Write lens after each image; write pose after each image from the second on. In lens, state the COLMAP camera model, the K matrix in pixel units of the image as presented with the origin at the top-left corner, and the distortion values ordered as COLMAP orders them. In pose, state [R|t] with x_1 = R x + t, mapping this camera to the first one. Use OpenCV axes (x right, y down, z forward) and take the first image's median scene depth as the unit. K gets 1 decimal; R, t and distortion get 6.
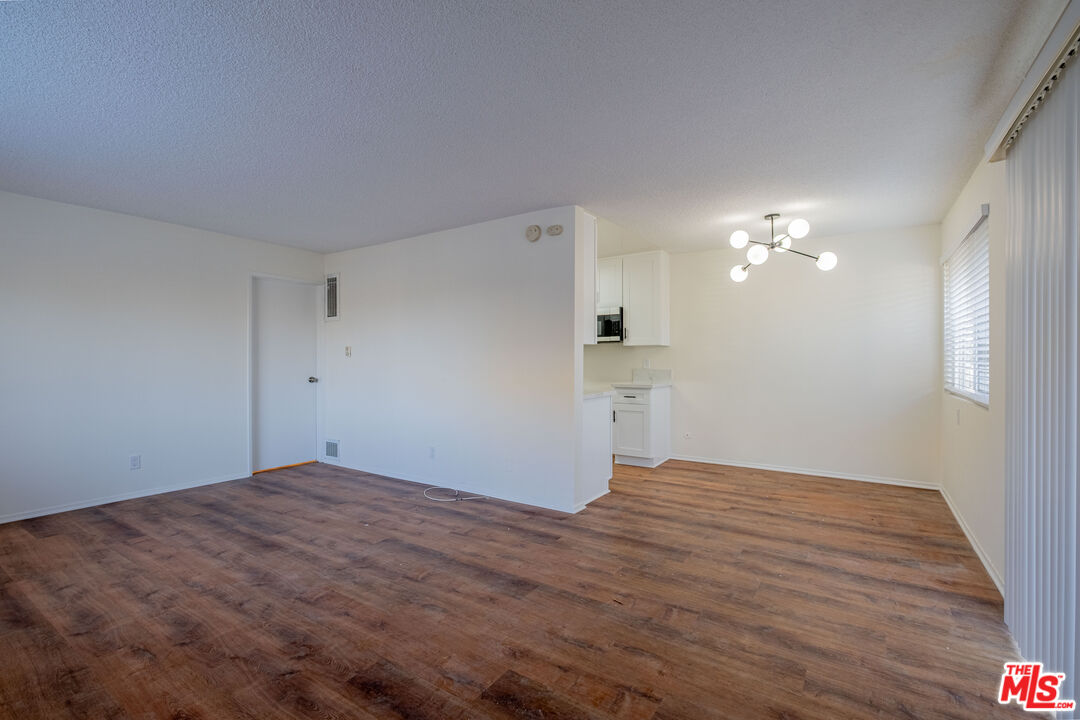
lens RADIAL K [[475.6, 0, 541.8], [0, 475.6, 359.2], [0, 0, 1]] dist [0.006849, -0.005576]
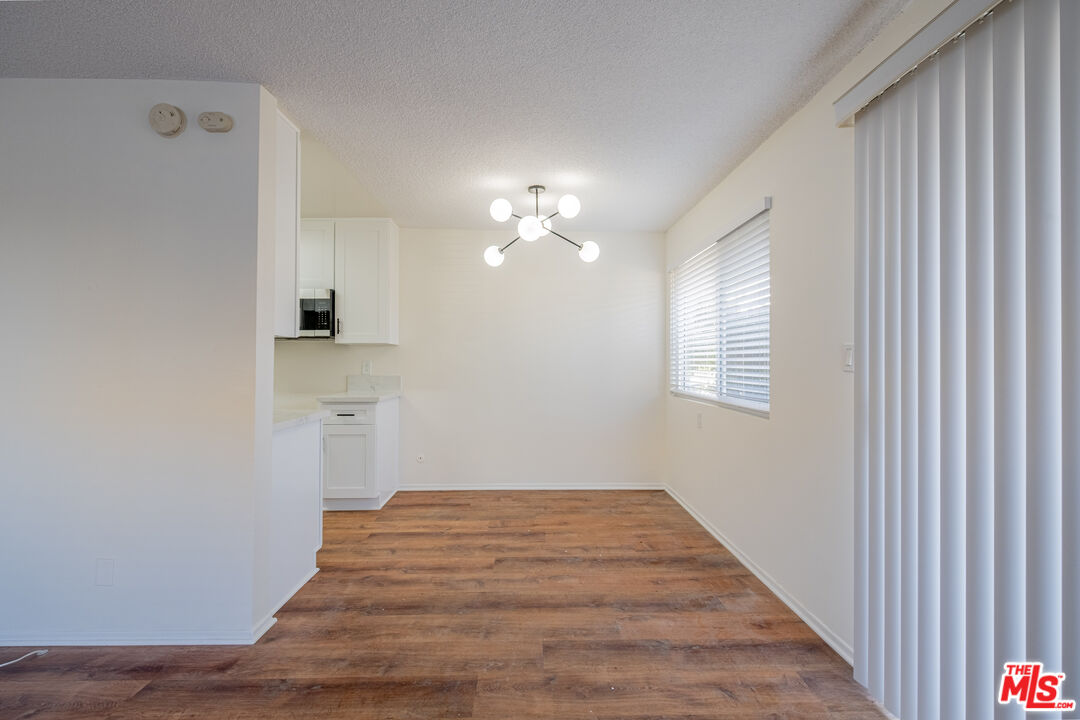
lens RADIAL K [[475.6, 0, 537.9], [0, 475.6, 355.8], [0, 0, 1]] dist [0.006849, -0.005576]
pose [[0.822611, 0.009340, 0.568527, 0.026710], [-0.001961, 0.999906, -0.013591, -0.000100], [-0.568601, 0.010065, 0.822552, 0.414430]]
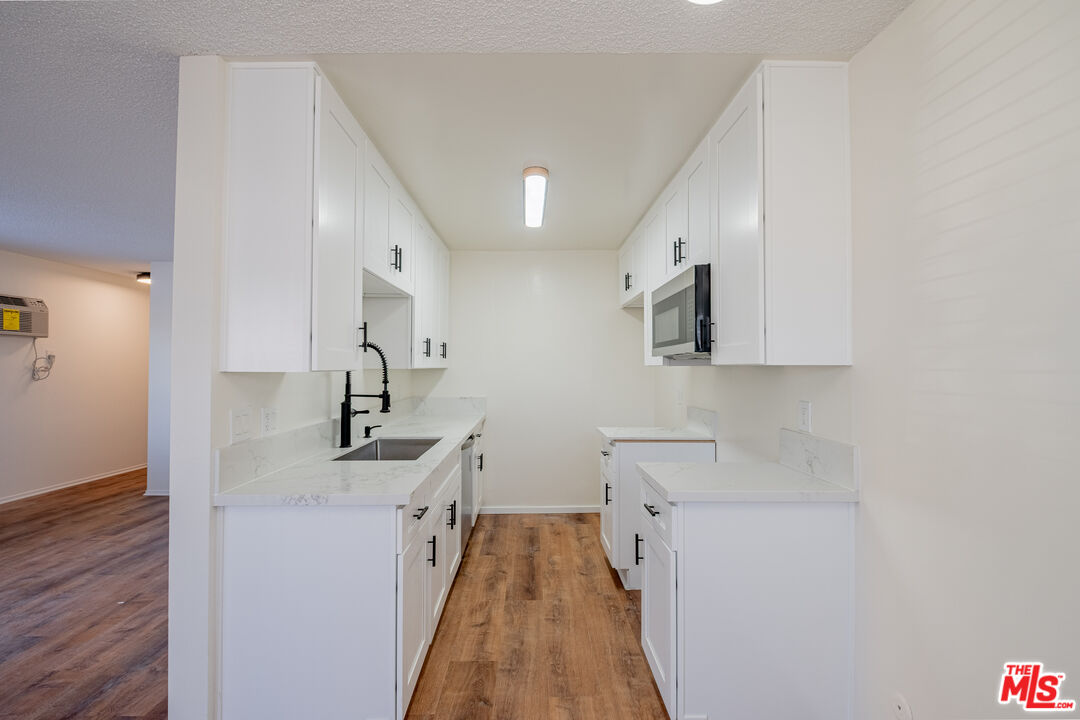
lens RADIAL K [[475.6, 0, 540.5], [0, 475.6, 359.0], [0, 0, 1]] dist [0.006849, -0.005576]
pose [[0.568504, -0.007723, -0.822645, 0.715703], [-0.008106, 0.999855, -0.014988, -0.048619], [0.822641, 0.015189, 0.568358, 1.196307]]
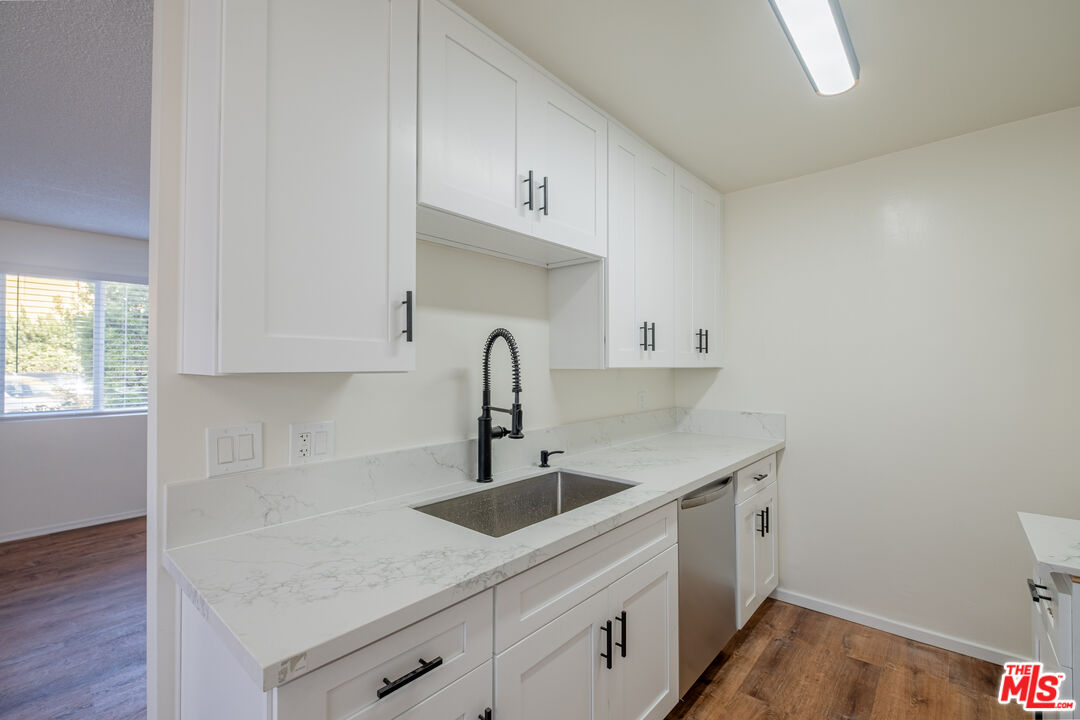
lens RADIAL K [[475.6, 0, 538.2], [0, 475.6, 358.0], [0, 0, 1]] dist [0.006849, -0.005576]
pose [[-0.142985, -0.010718, -0.989667, 0.414279], [-0.003493, 0.999941, -0.010325, -0.049223], [0.989719, 0.001980, -0.143014, 1.527348]]
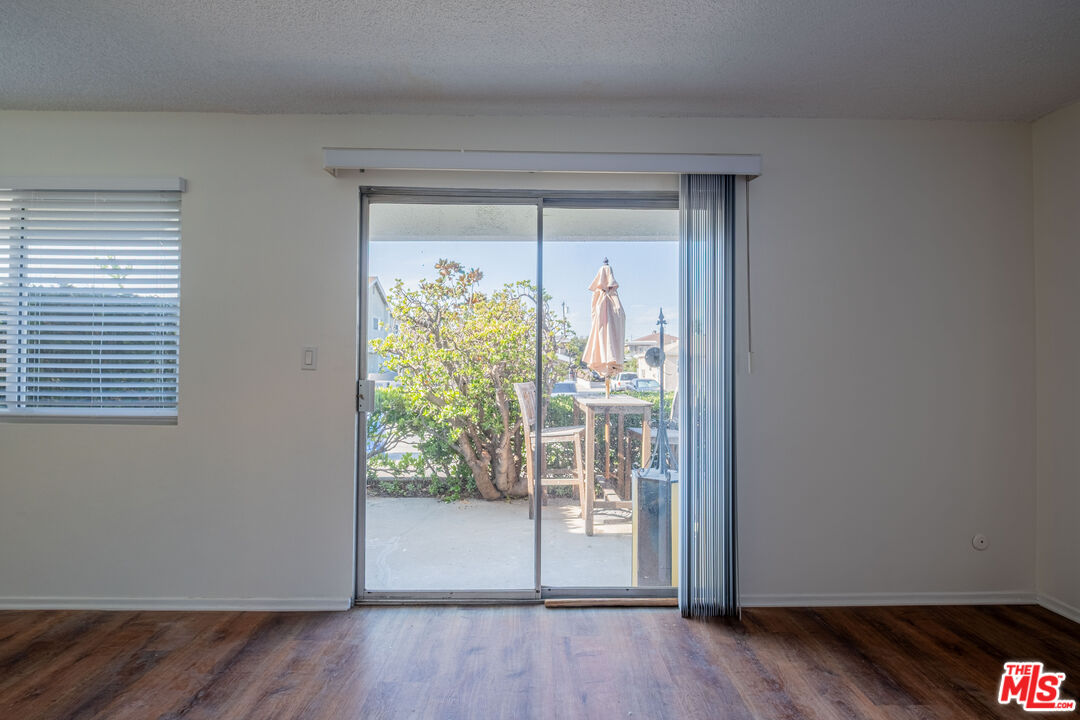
lens RADIAL K [[475.6, 0, 534.6], [0, 475.6, 358.0], [0, 0, 1]] dist [0.006849, -0.005576]
pose [[-0.554100, 0.007749, 0.832414, -0.098434], [-0.001444, 0.999946, -0.010270, 0.001590], [-0.832449, -0.006892, -0.554059, 0.799872]]
